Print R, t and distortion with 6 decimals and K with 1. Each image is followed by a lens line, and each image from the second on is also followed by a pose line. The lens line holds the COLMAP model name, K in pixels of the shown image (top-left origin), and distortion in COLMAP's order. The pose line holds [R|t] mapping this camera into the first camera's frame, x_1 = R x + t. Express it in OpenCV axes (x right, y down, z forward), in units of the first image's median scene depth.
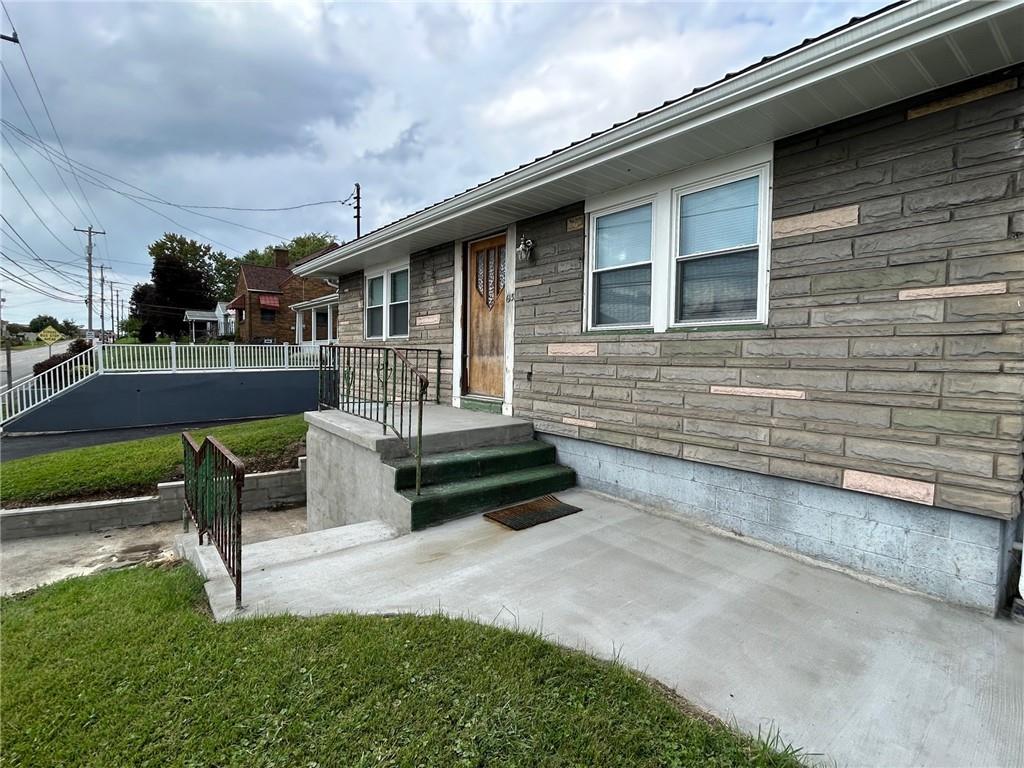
lens RADIAL K [[512.0, 0, 507.2], [0, 512.0, 380.2], [0, 0, 1]] dist [0.002469, -0.000074]
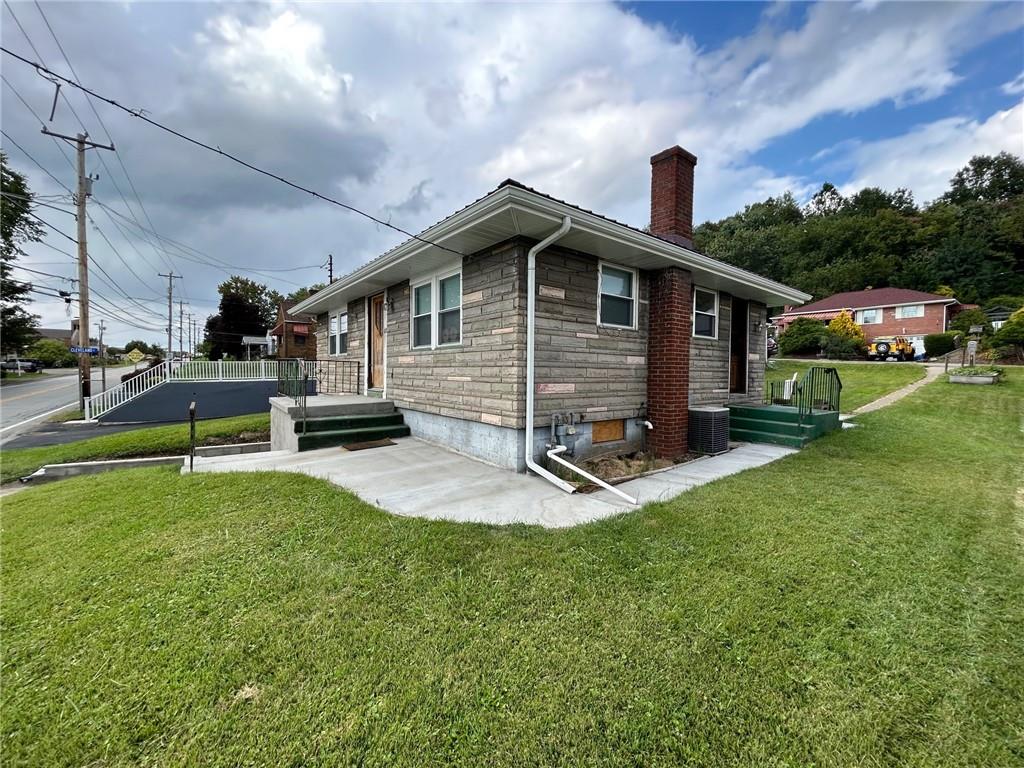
lens RADIAL K [[414.2, 0, 511.4], [0, 414.2, 382.1], [0, 0, 1]] dist [0.000040, 0.000269]
pose [[0.999992, -0.003816, 0.000715, 0.339522], [0.003830, 0.999756, -0.021774, 0.036077], [-0.000631, 0.021776, 0.999763, -0.317454]]
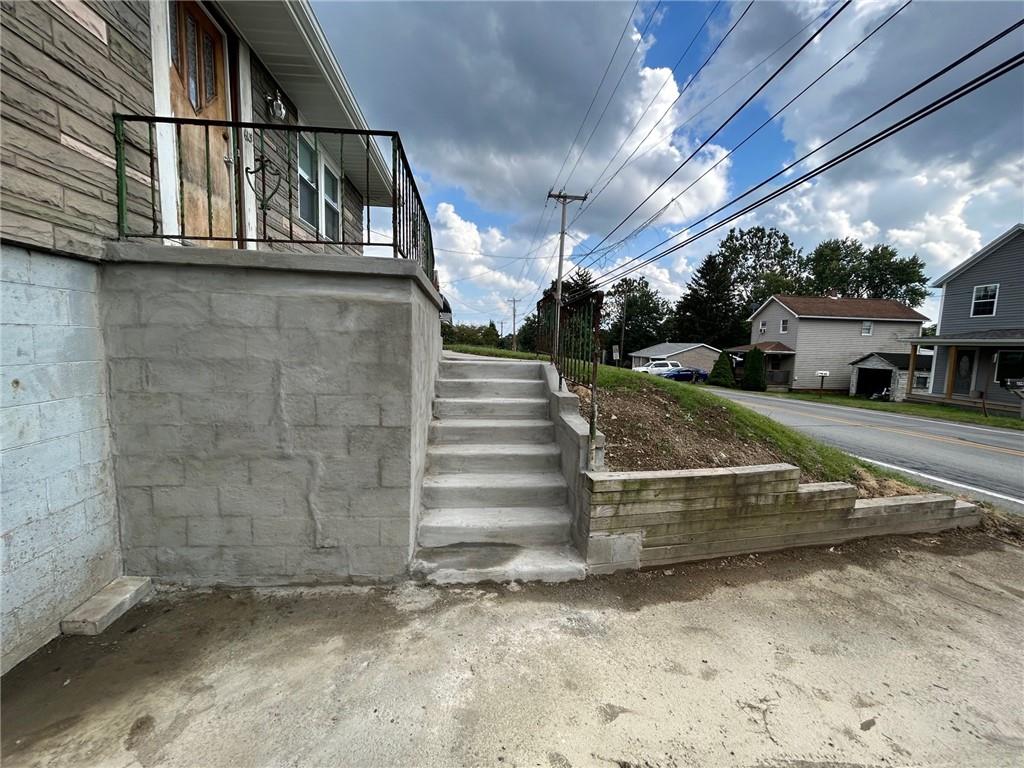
lens RADIAL K [[414.2, 0, 511.4], [0, 414.2, 382.1], [0, 0, 1]] dist [0.000040, 0.000269]
pose [[-0.841480, -0.091111, 0.532551, -0.584319], [-0.016671, 0.989588, 0.142960, 0.101328], [-0.540031, 0.111420, -0.834238, 1.077727]]
